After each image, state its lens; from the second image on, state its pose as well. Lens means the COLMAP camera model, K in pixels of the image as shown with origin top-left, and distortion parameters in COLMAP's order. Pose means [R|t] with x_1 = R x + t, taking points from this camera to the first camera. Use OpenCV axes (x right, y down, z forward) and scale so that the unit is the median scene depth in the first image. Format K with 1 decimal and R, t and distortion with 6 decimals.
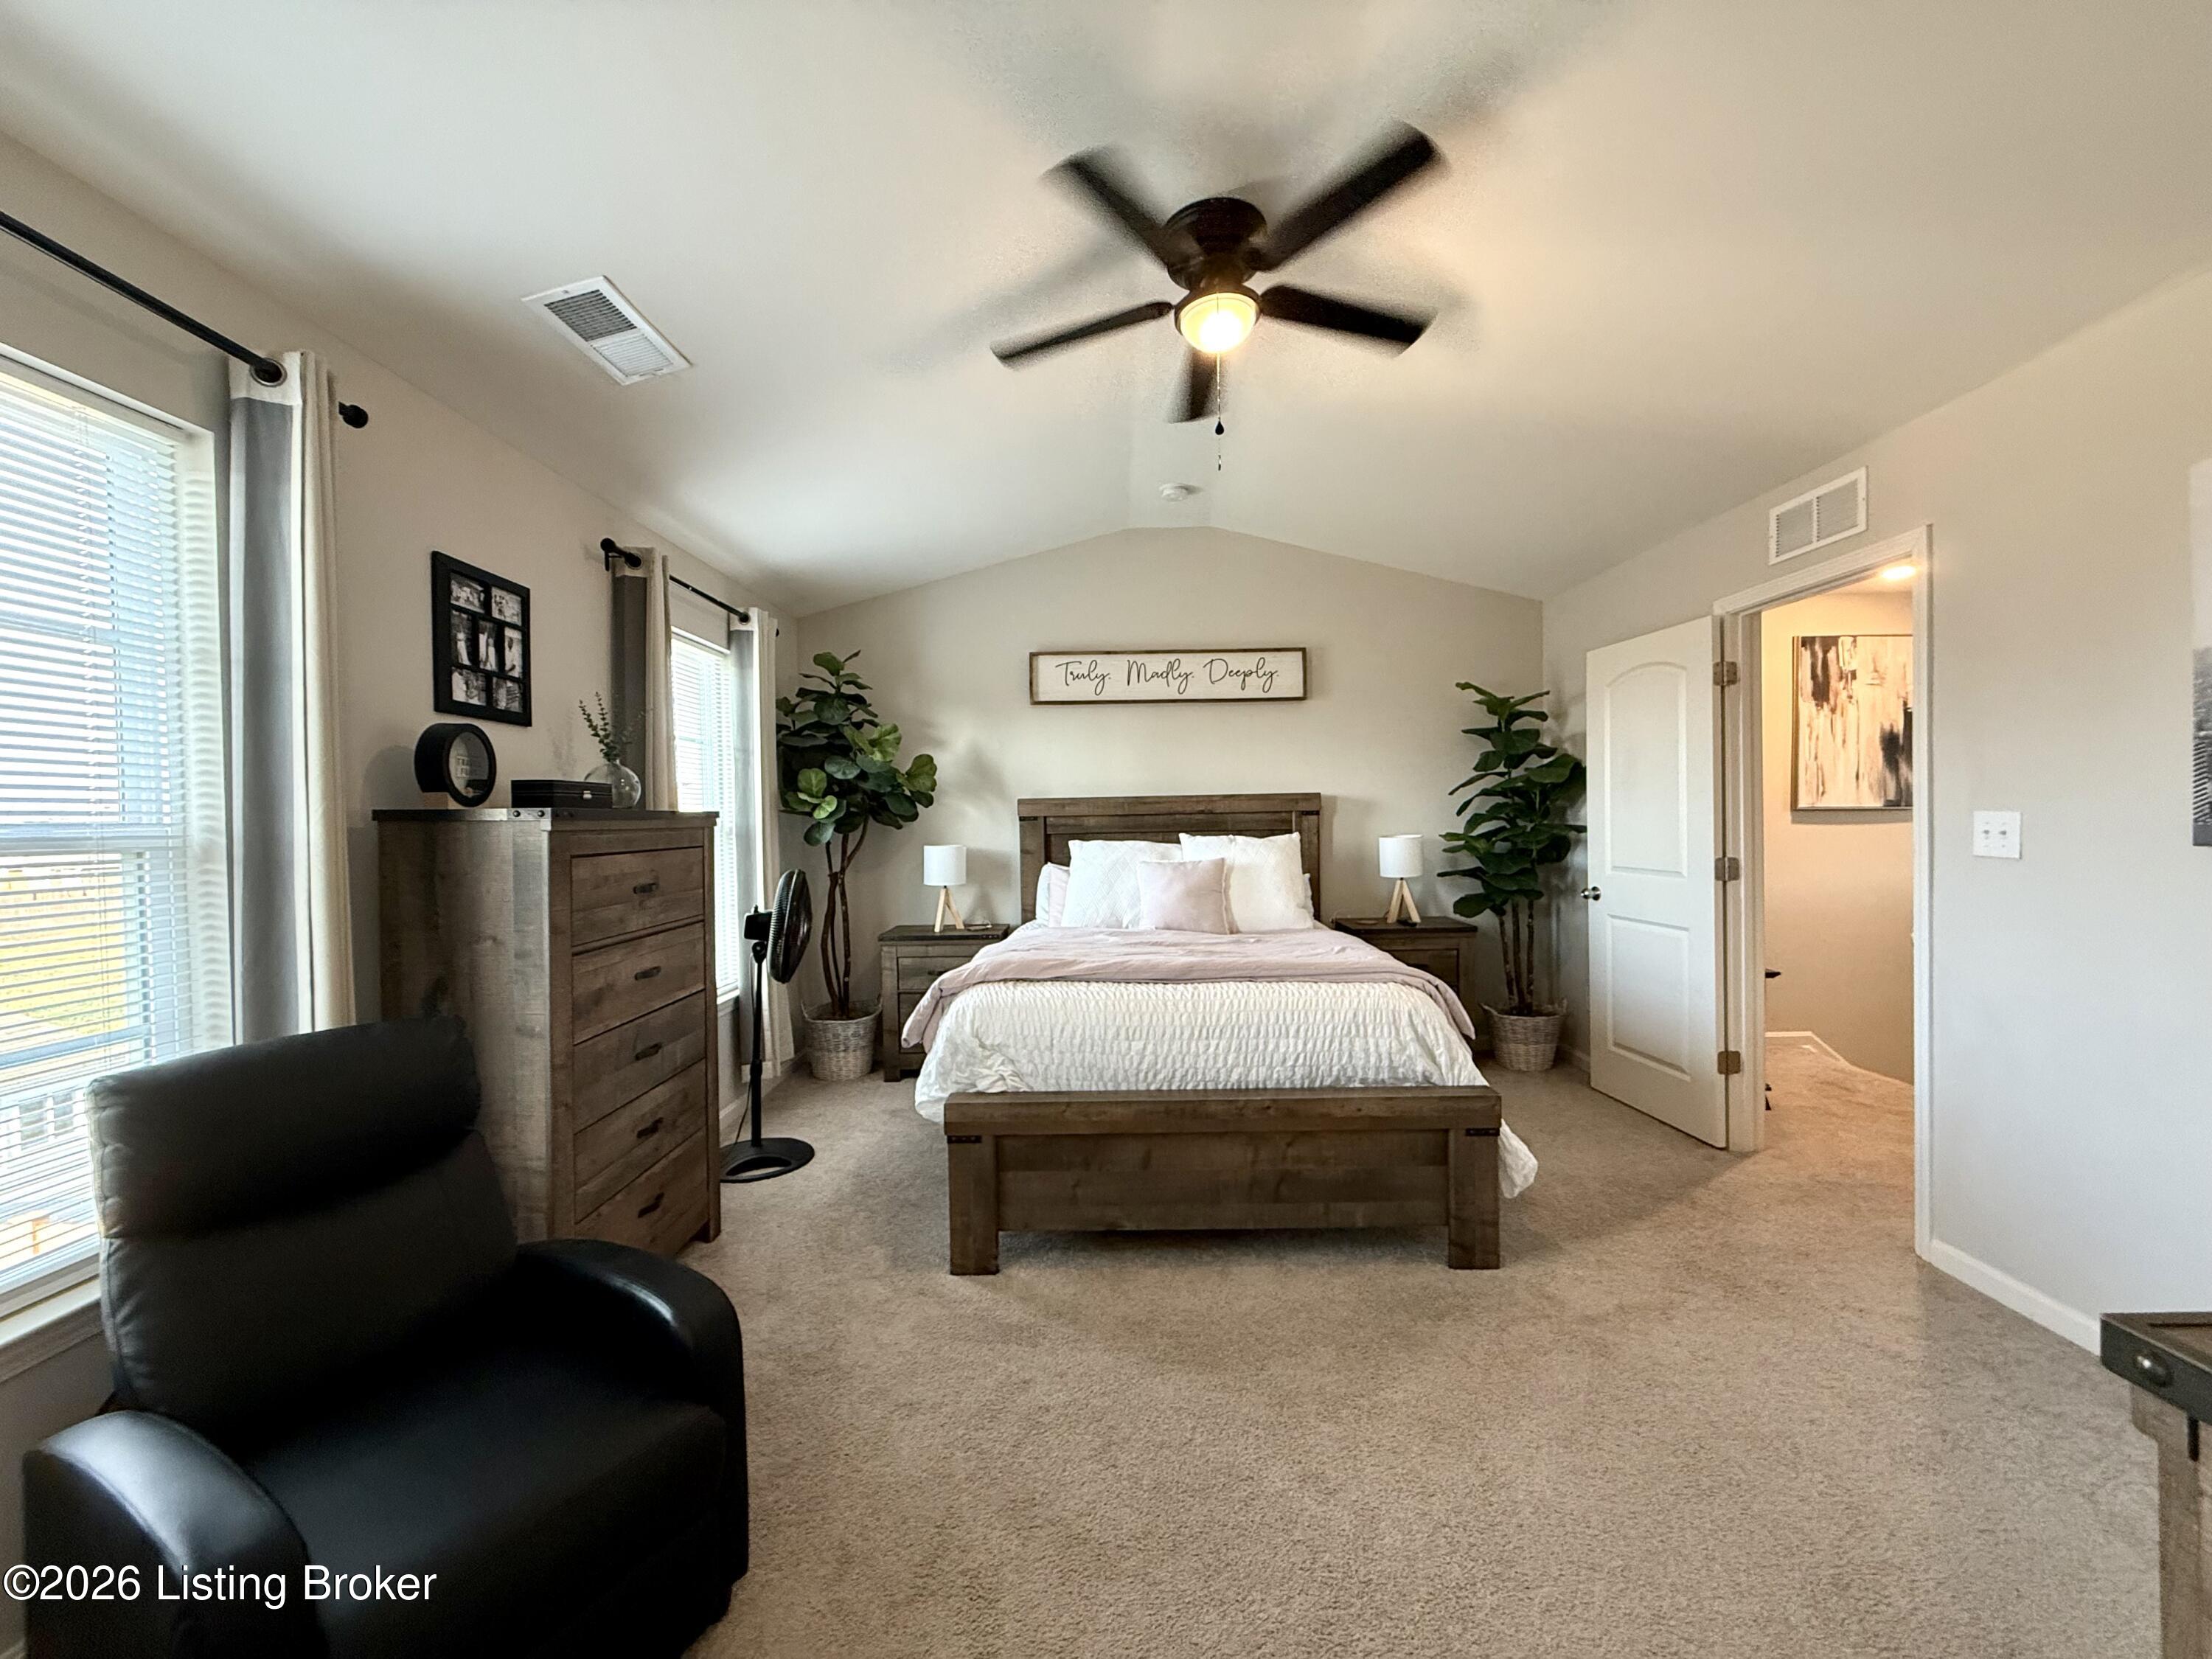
lens RADIAL K [[875.2, 0, 1097.6], [0, 875.2, 831.5], [0, 0, 1]] dist [-0.000232, -0.000014]
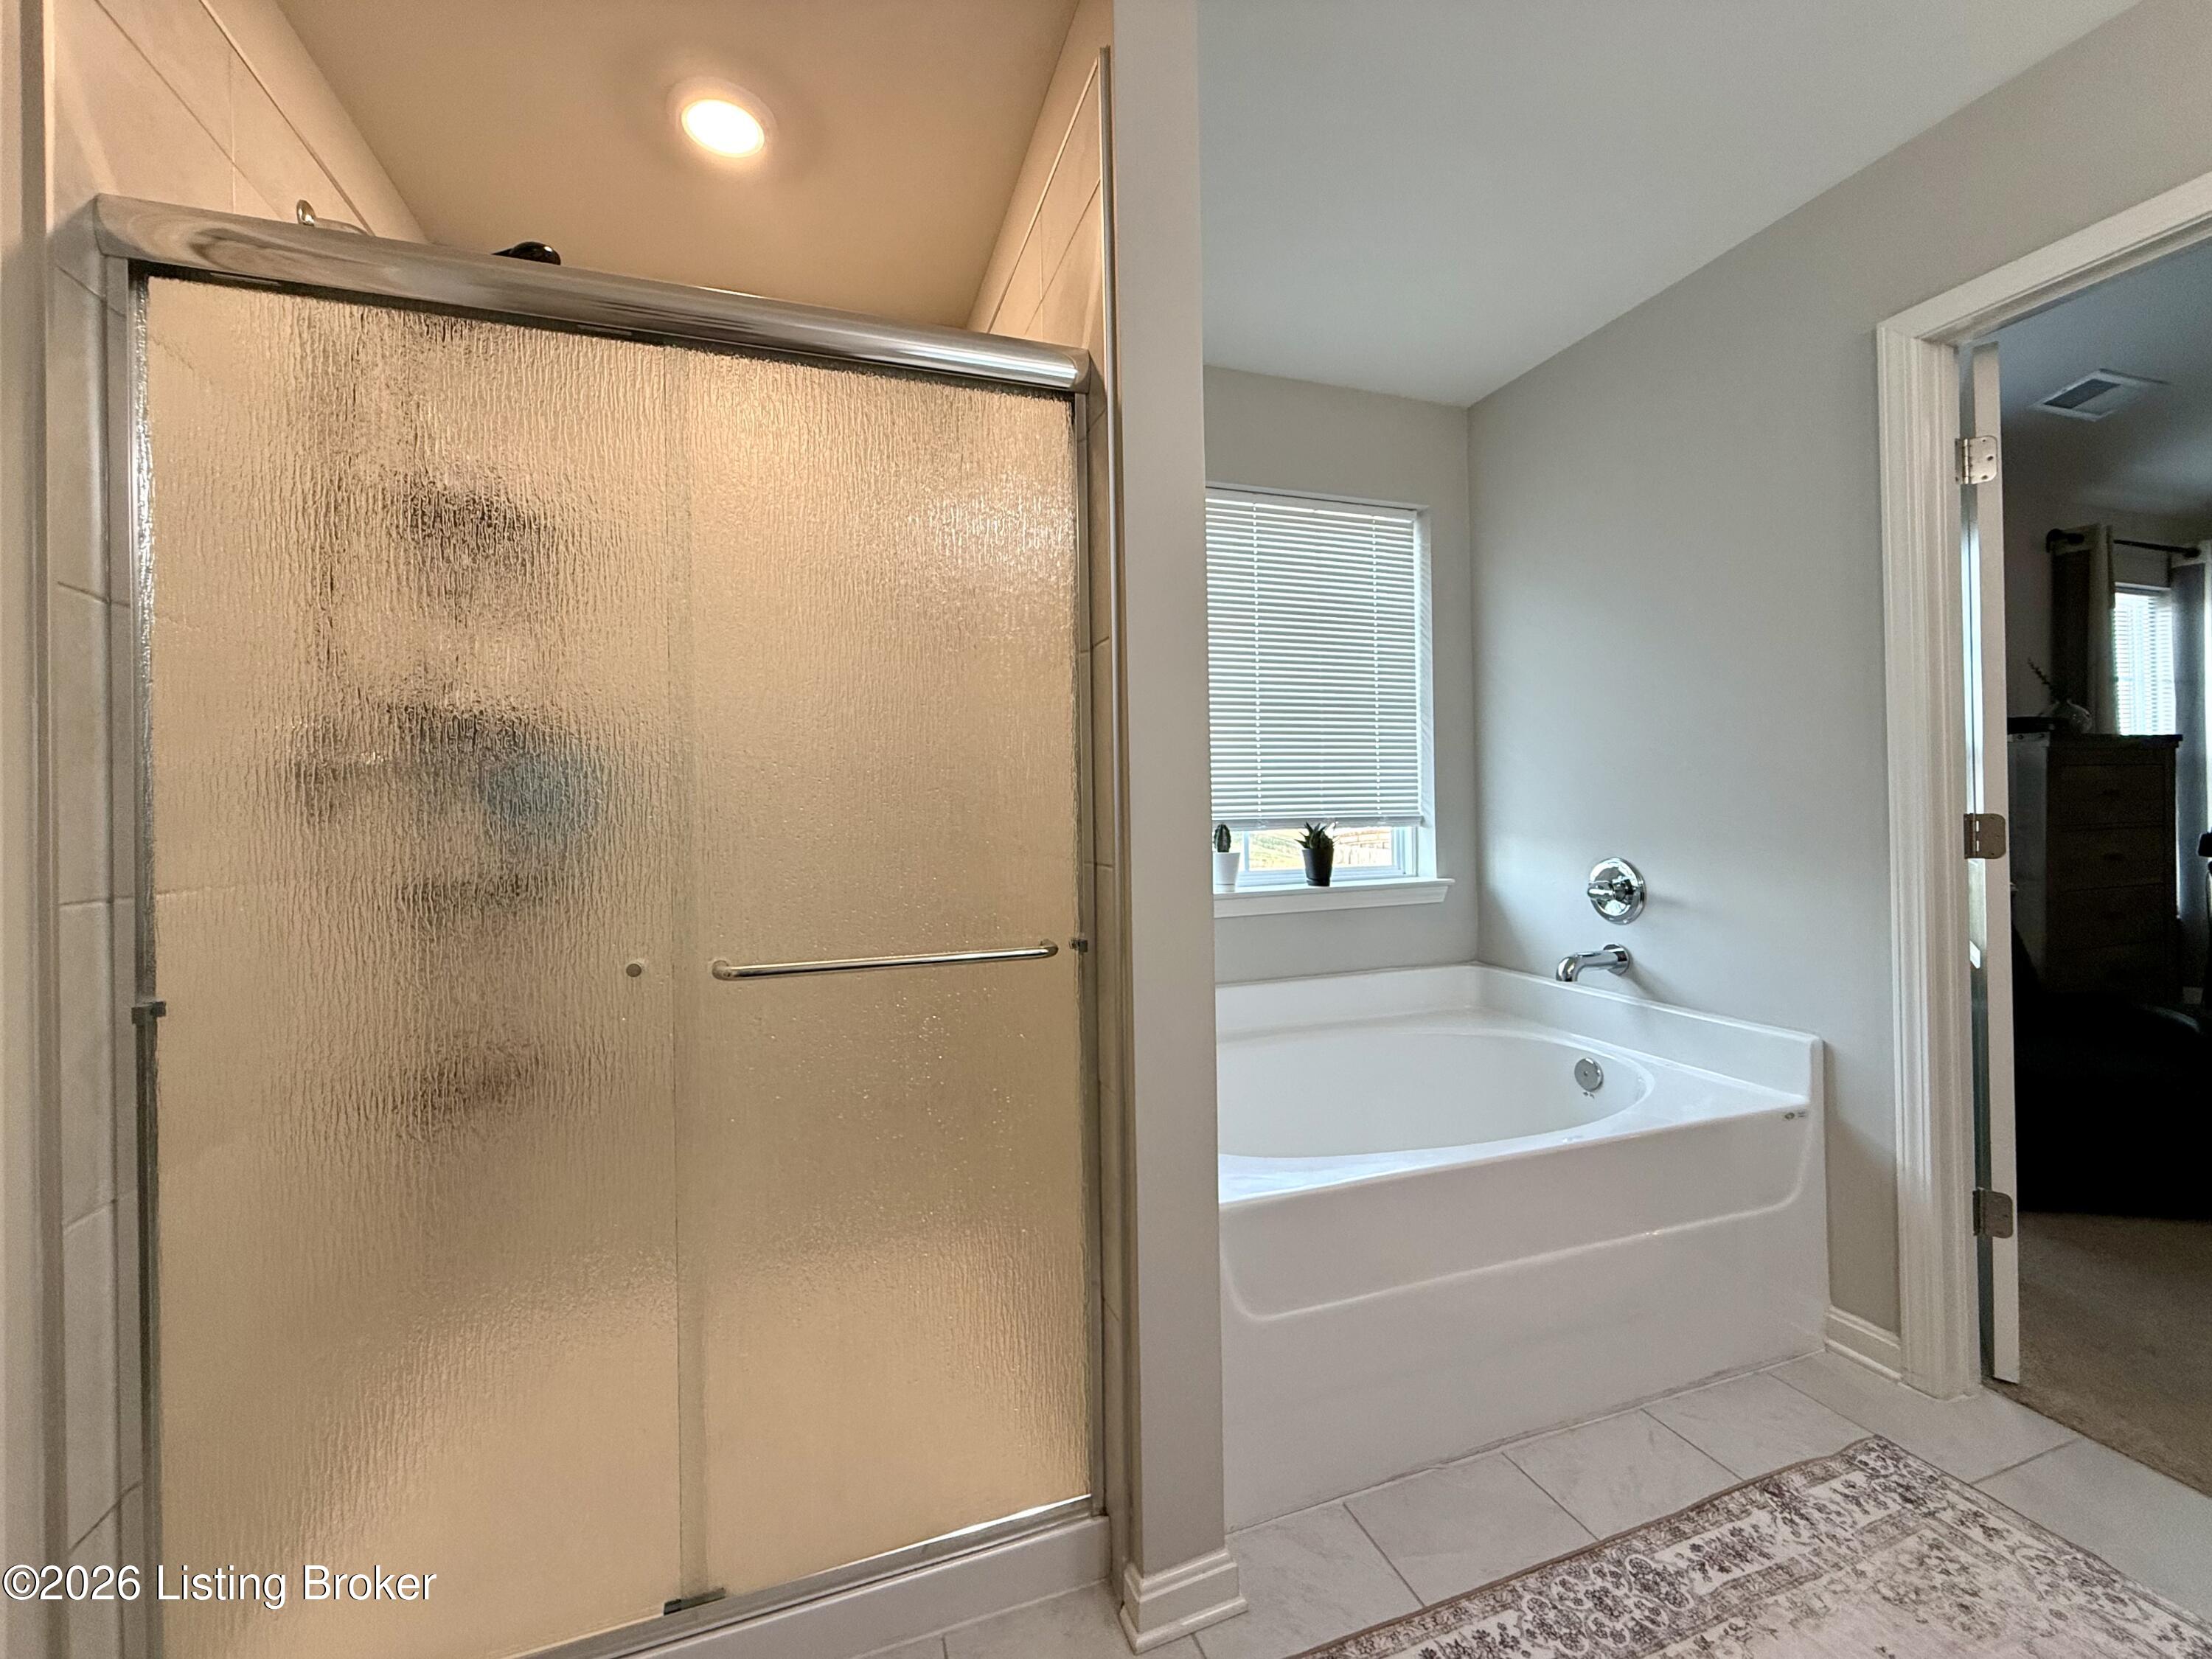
lens RADIAL K [[891.7, 0, 1110.0], [0, 891.7, 811.6], [0, 0, 1]] dist [0.002711, 0.000092]
pose [[0.356894, 0.011872, -0.934070, 0.168825], [-0.002039, 0.999927, 0.011930, 0.064626], [0.934143, -0.002354, 0.356892, -0.731502]]
